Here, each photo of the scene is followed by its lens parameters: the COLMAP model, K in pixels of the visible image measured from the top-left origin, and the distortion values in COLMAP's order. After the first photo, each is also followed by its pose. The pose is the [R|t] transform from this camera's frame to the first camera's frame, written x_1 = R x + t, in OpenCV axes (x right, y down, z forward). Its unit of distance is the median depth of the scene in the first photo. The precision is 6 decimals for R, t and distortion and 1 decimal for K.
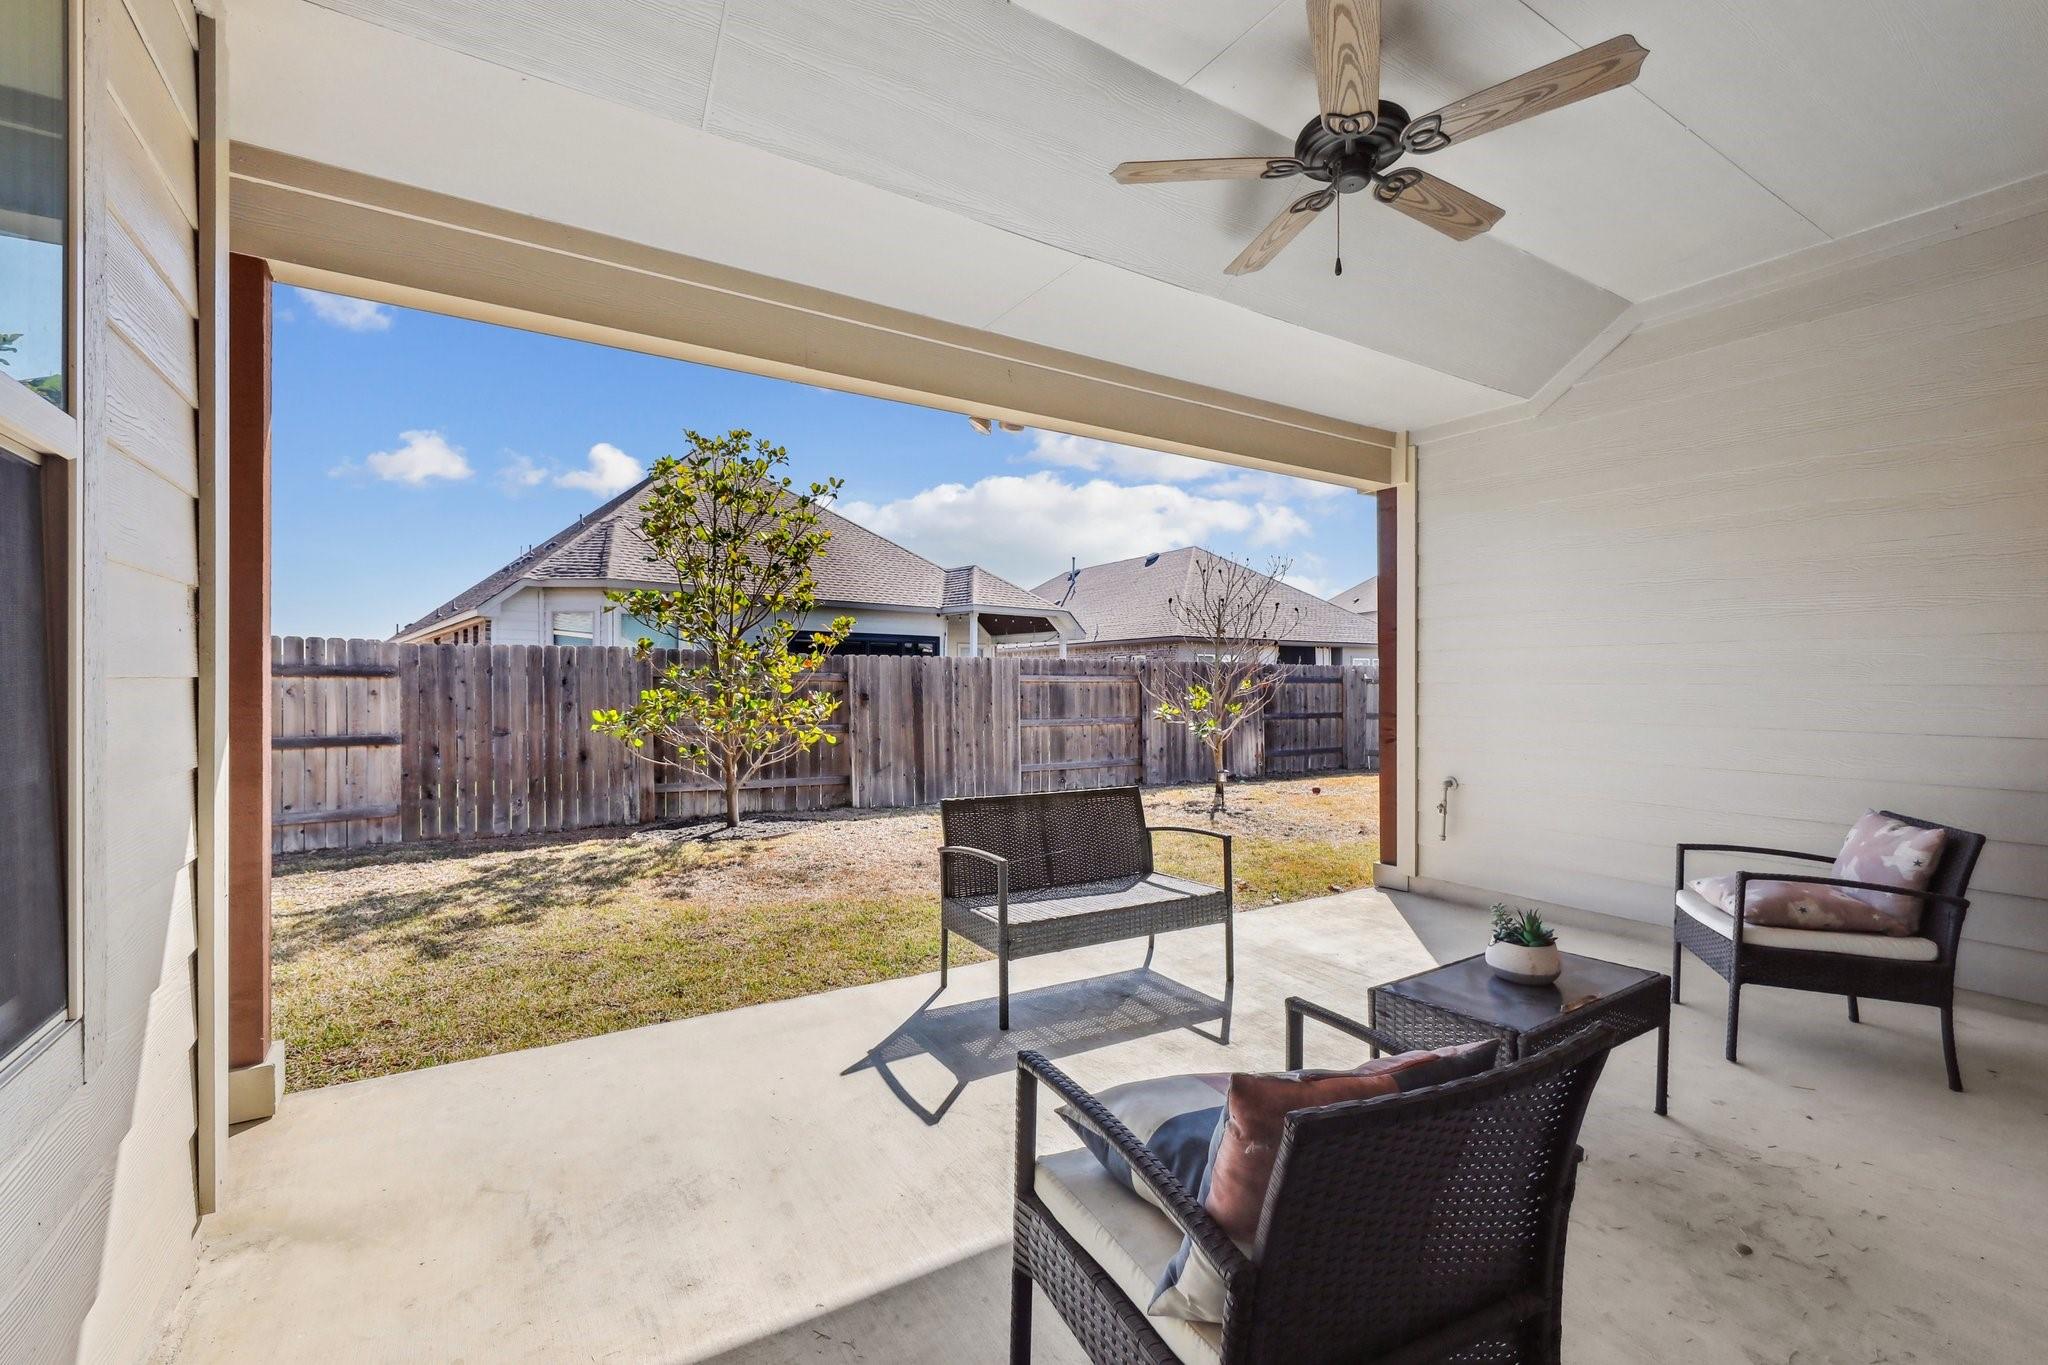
lens RADIAL K [[876.0, 0, 1029.5], [0, 876.0, 689.0], [0, 0, 1]] dist [0.001700, 0.000222]
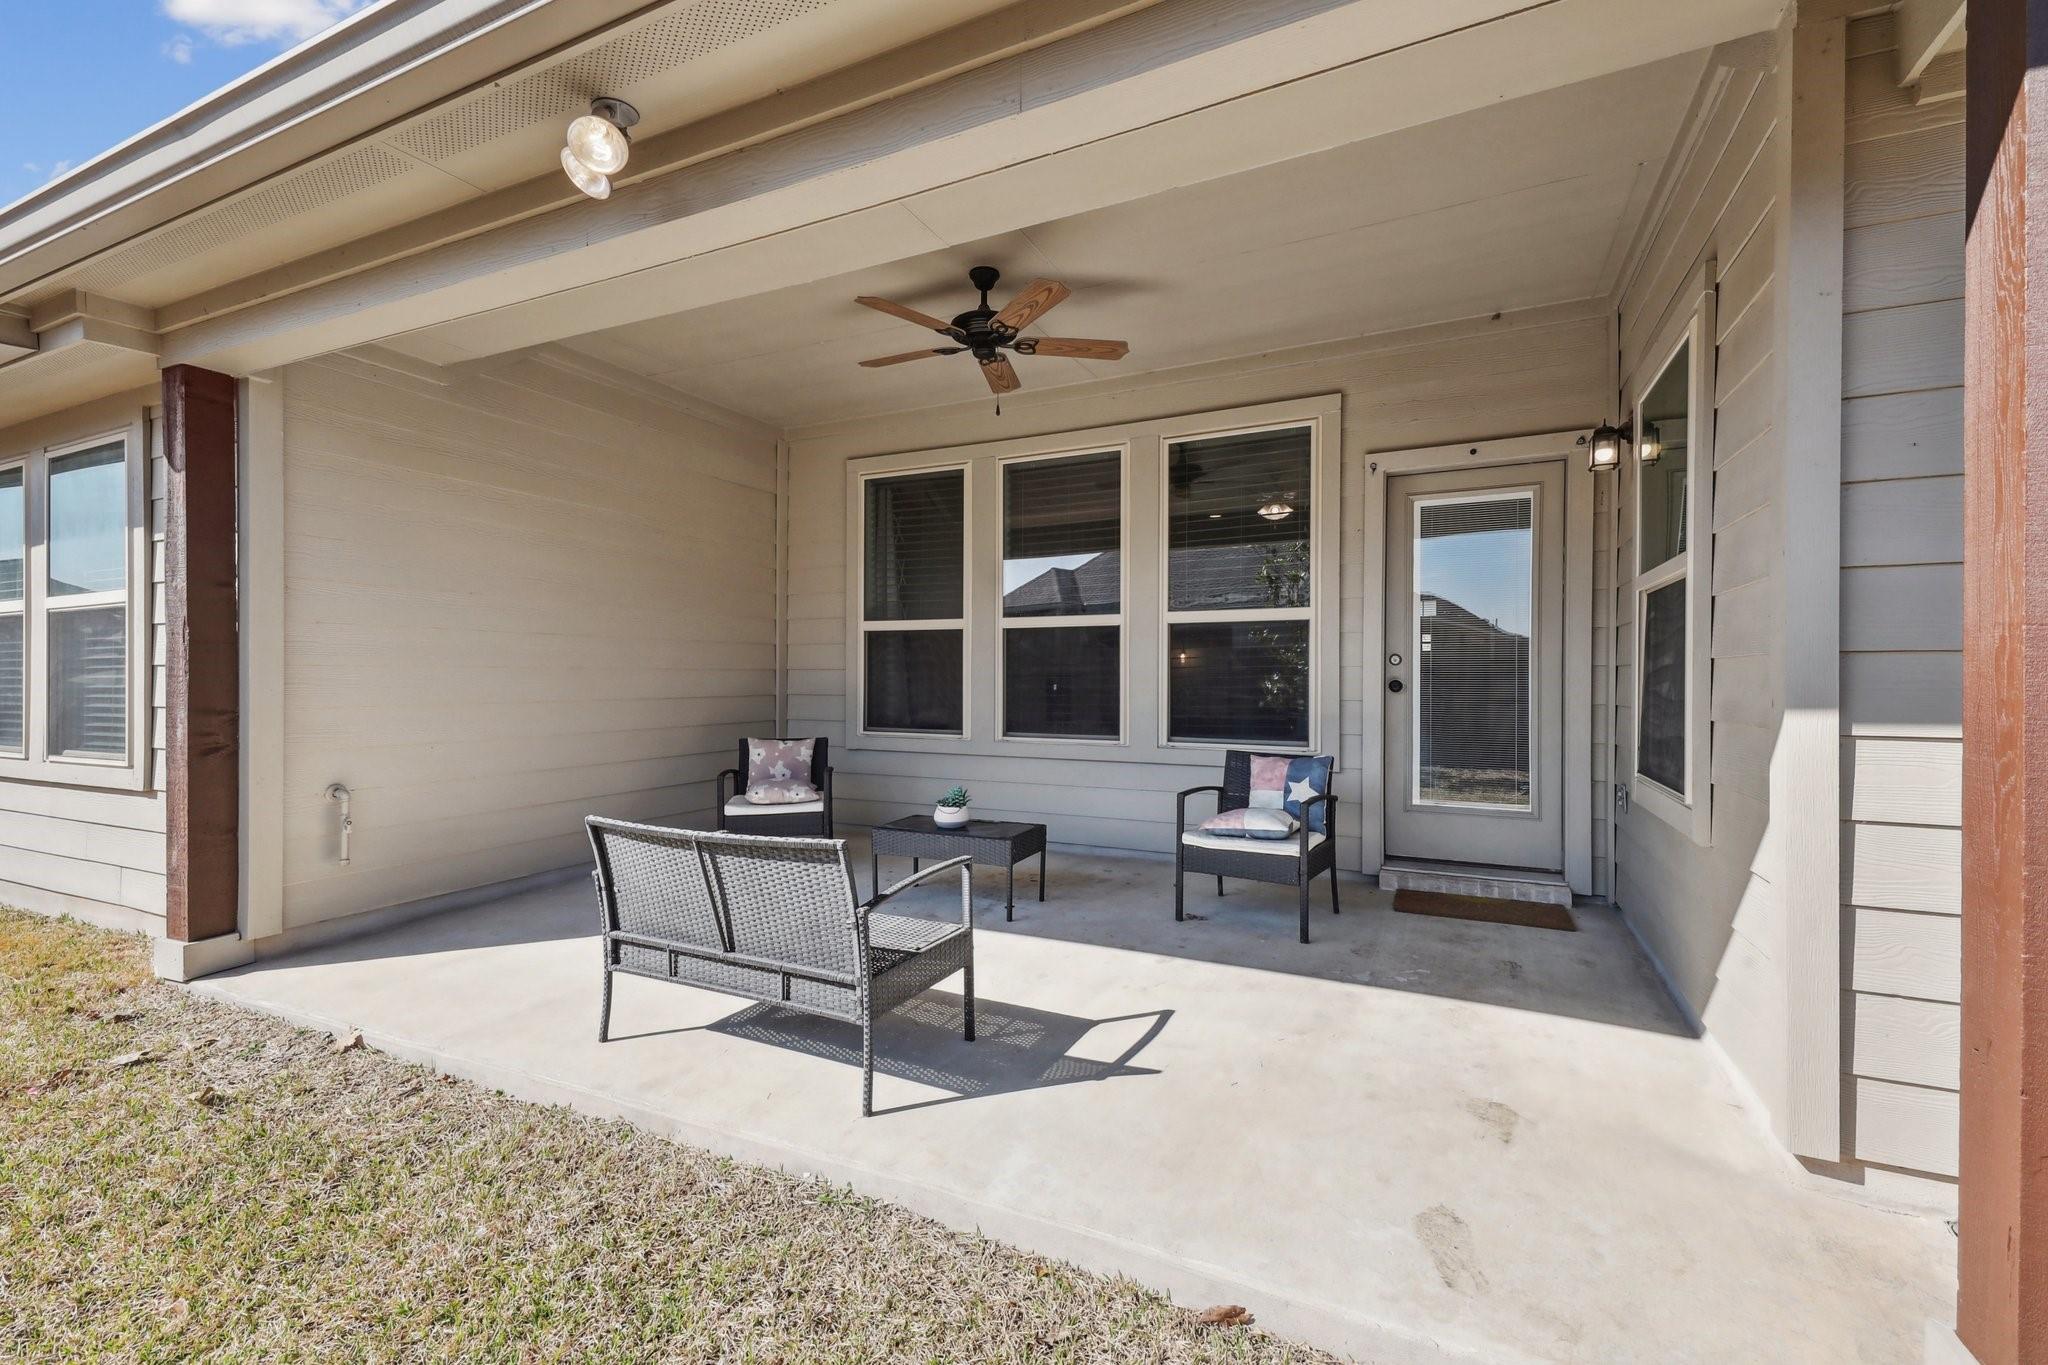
lens RADIAL K [[876.0, 0, 1040.0], [0, 876.0, 690.3], [0, 0, 1]] dist [0.001700, 0.000222]
pose [[-0.552424, -0.003714, 0.833555, -0.888358], [0.005220, 0.999955, 0.007915, 0.024399], [-0.833547, 0.008724, -0.552380, 1.563309]]
